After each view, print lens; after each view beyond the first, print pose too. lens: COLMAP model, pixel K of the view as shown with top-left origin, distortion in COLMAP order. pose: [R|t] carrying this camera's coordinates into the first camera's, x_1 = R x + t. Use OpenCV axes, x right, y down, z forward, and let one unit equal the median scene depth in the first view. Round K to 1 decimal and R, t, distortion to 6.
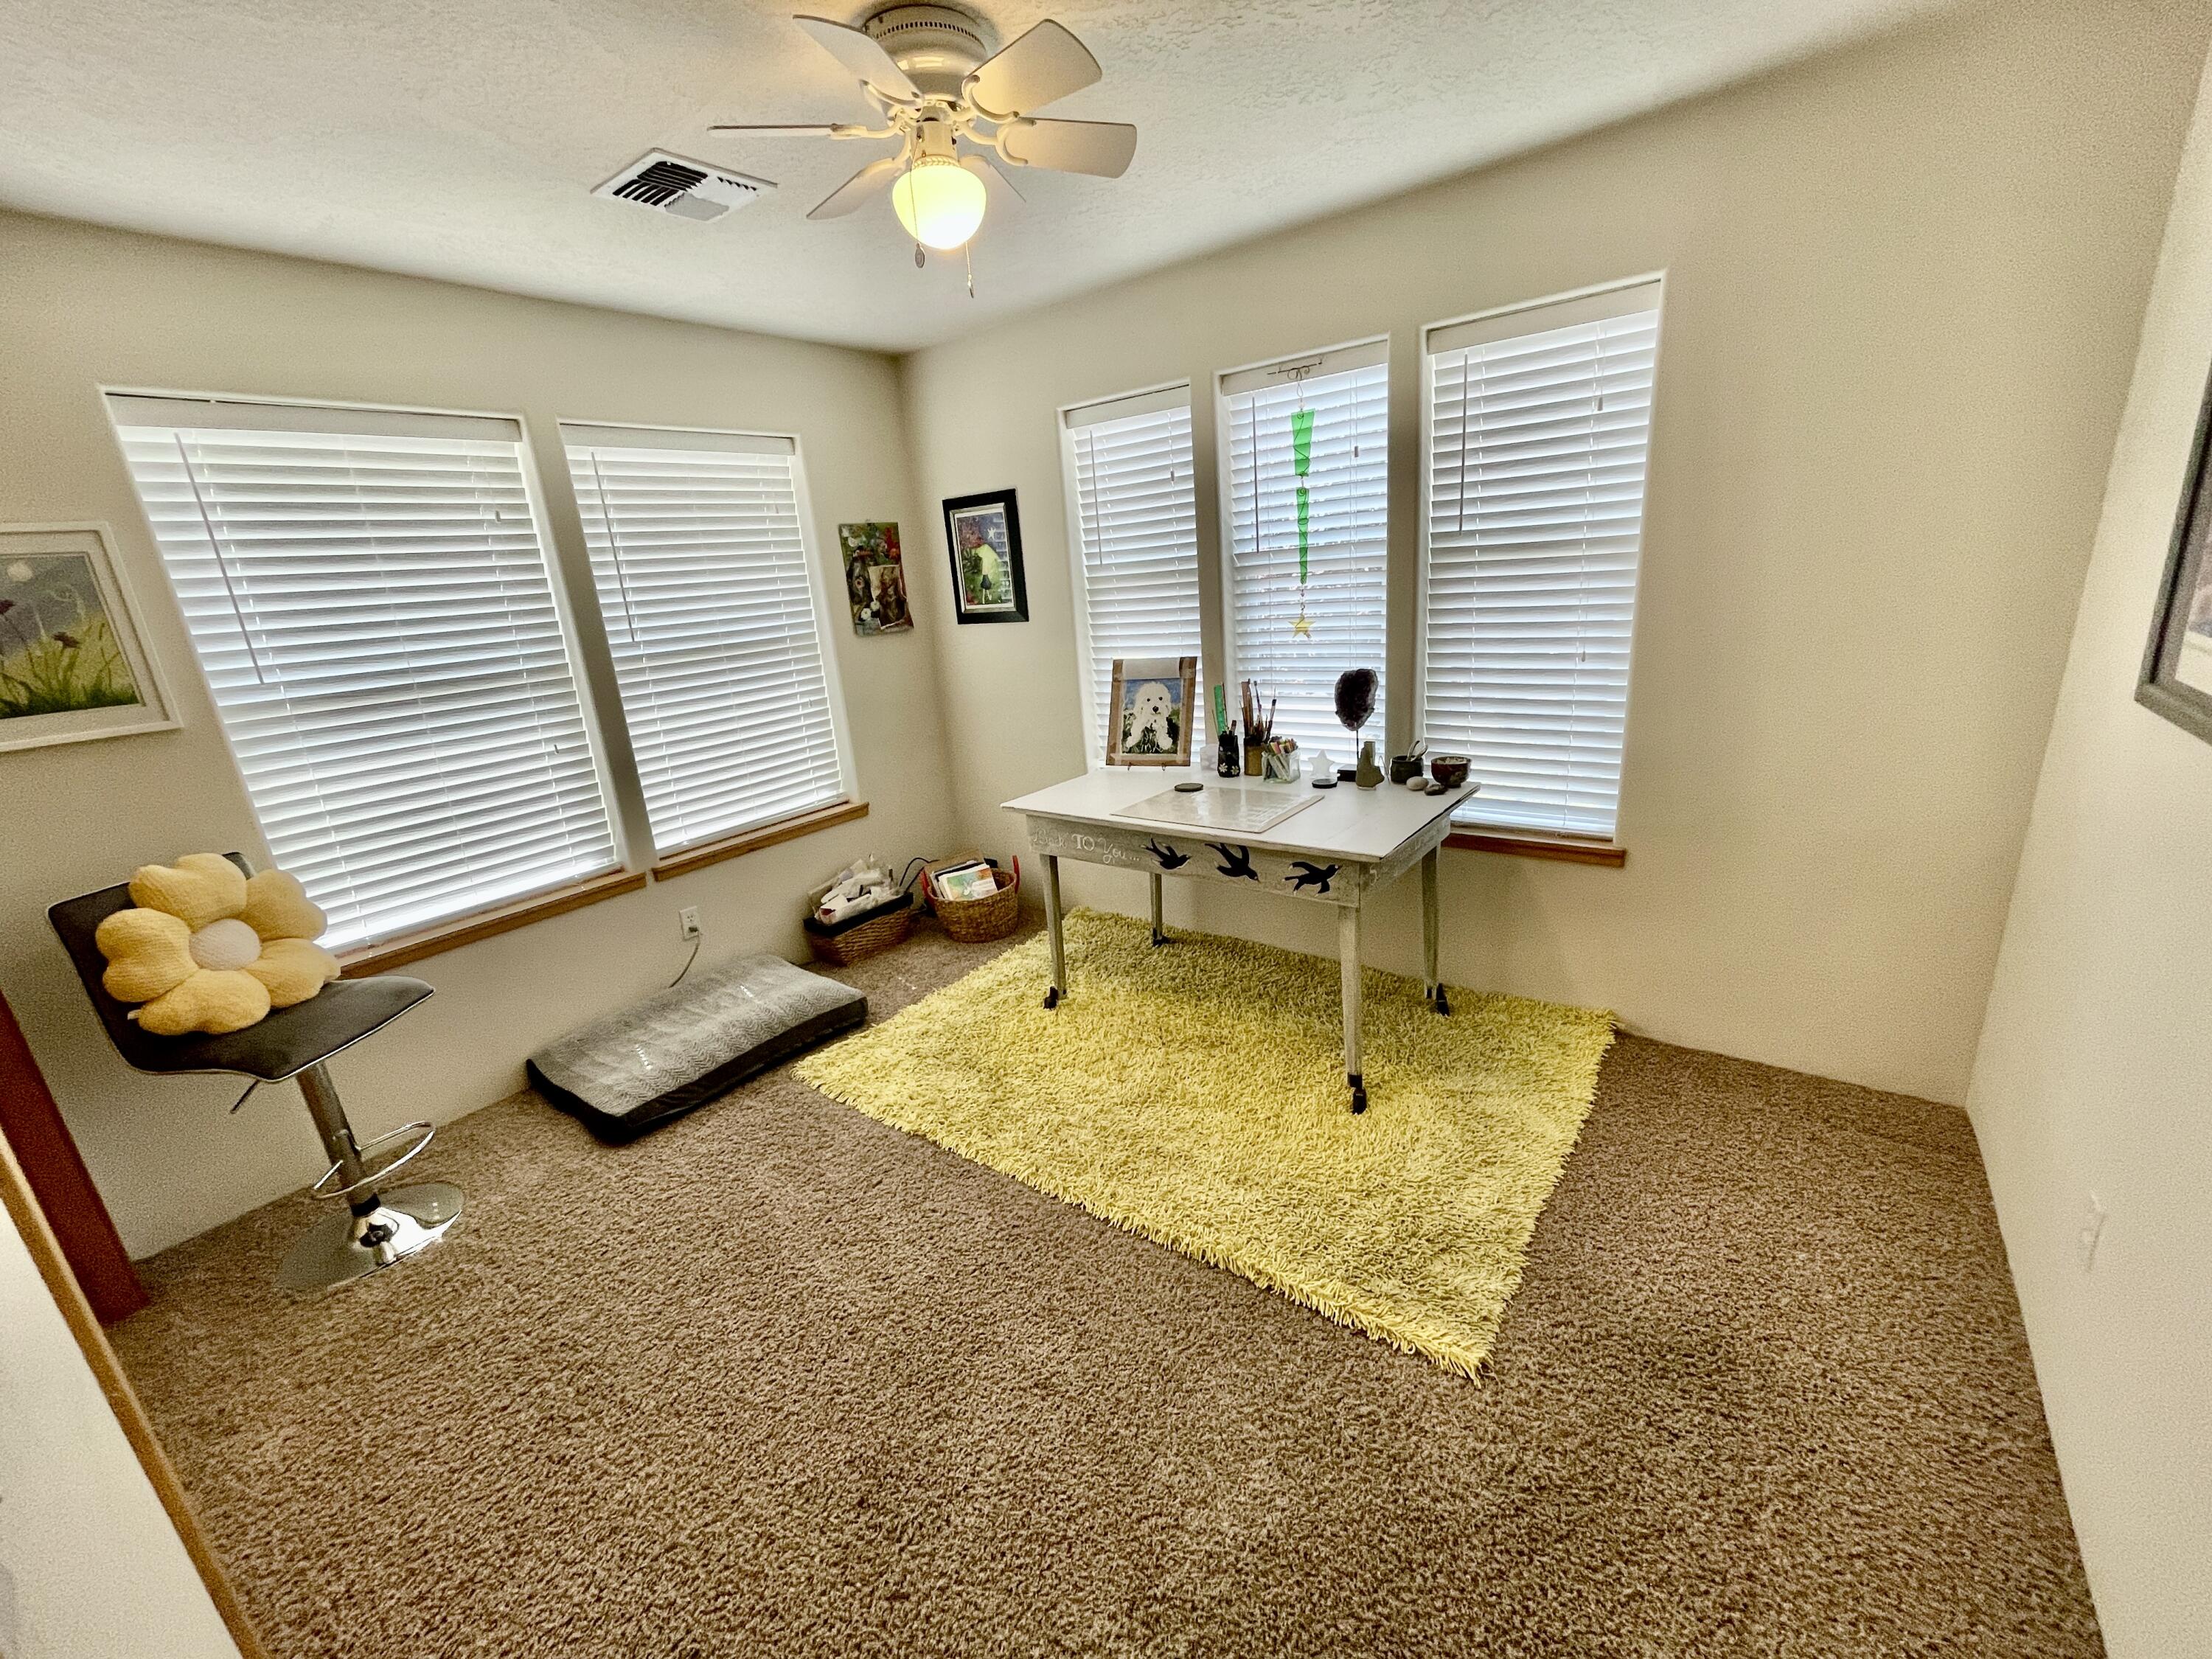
lens RADIAL K [[894.1, 0, 1110.0], [0, 894.1, 826.3], [0, 0, 1]] dist [0.001050, -0.000084]
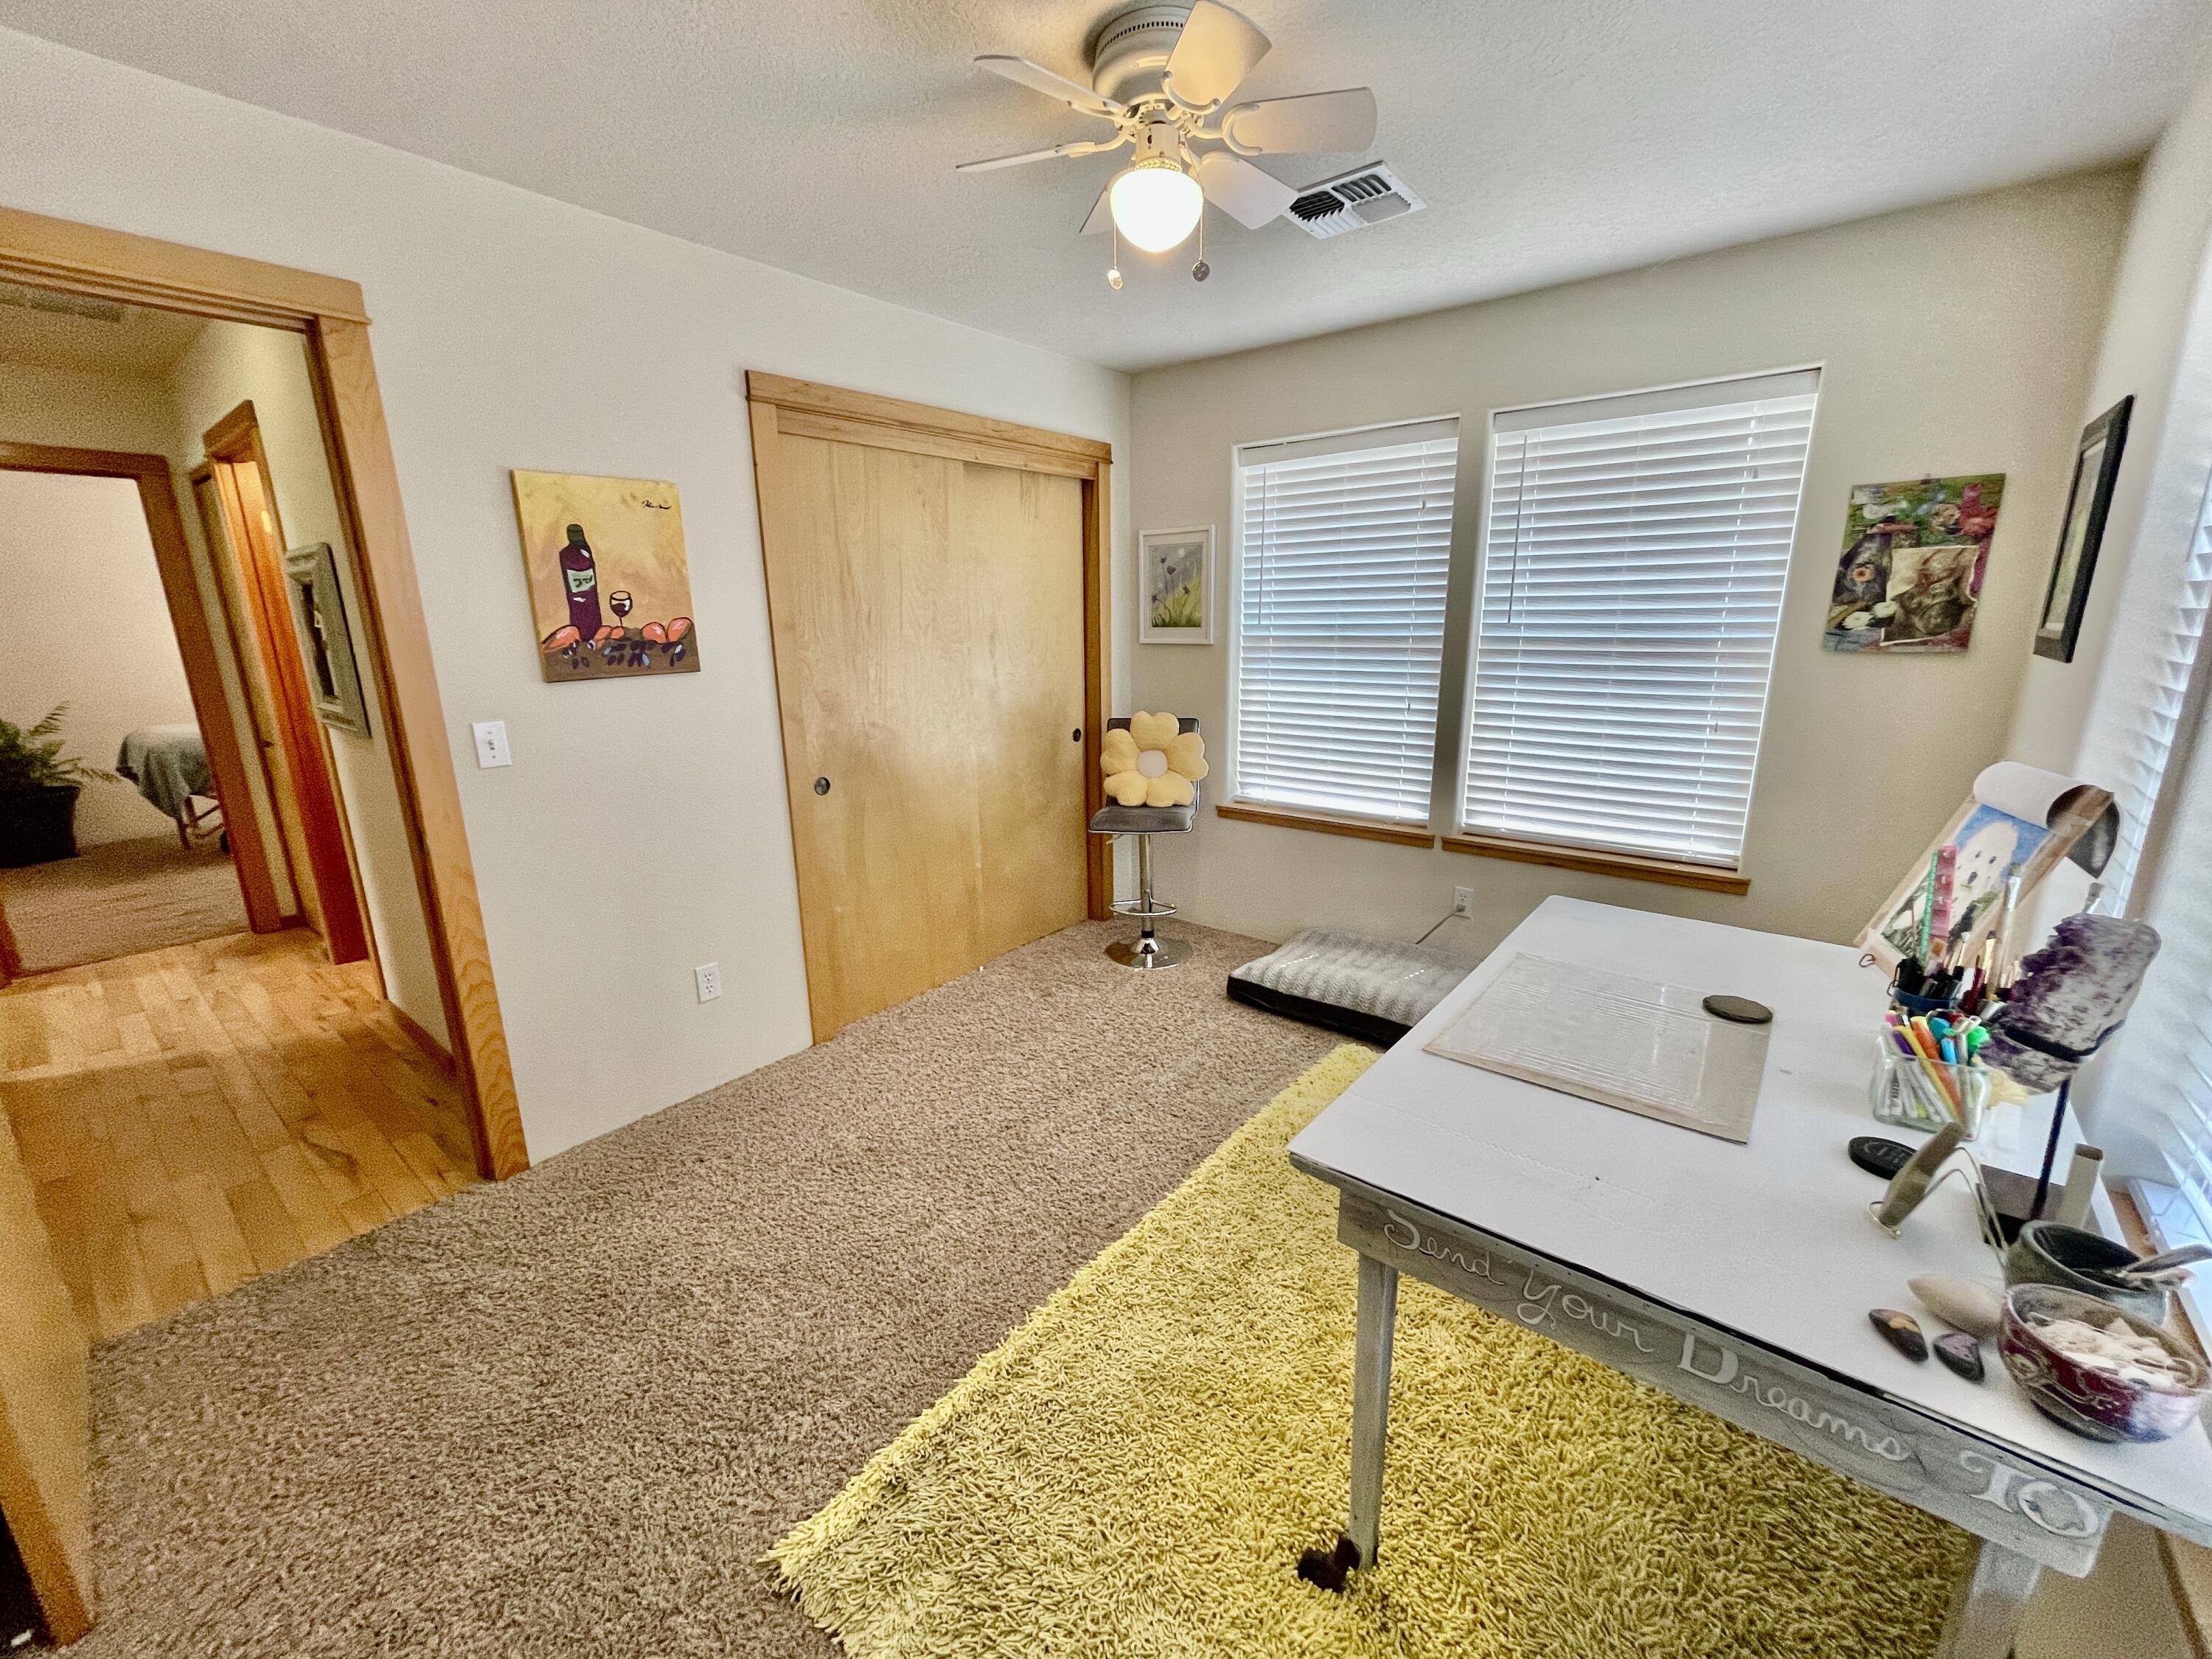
lens RADIAL K [[894.1, 0, 1108.5], [0, 894.1, 832.9], [0, 0, 1]] dist [0.001050, -0.000084]
pose [[-0.026026, 0.323537, -0.945858, 0.493378], [-0.258656, 0.911778, 0.318996, -0.189191], [0.965619, 0.252954, 0.059955, 0.541631]]
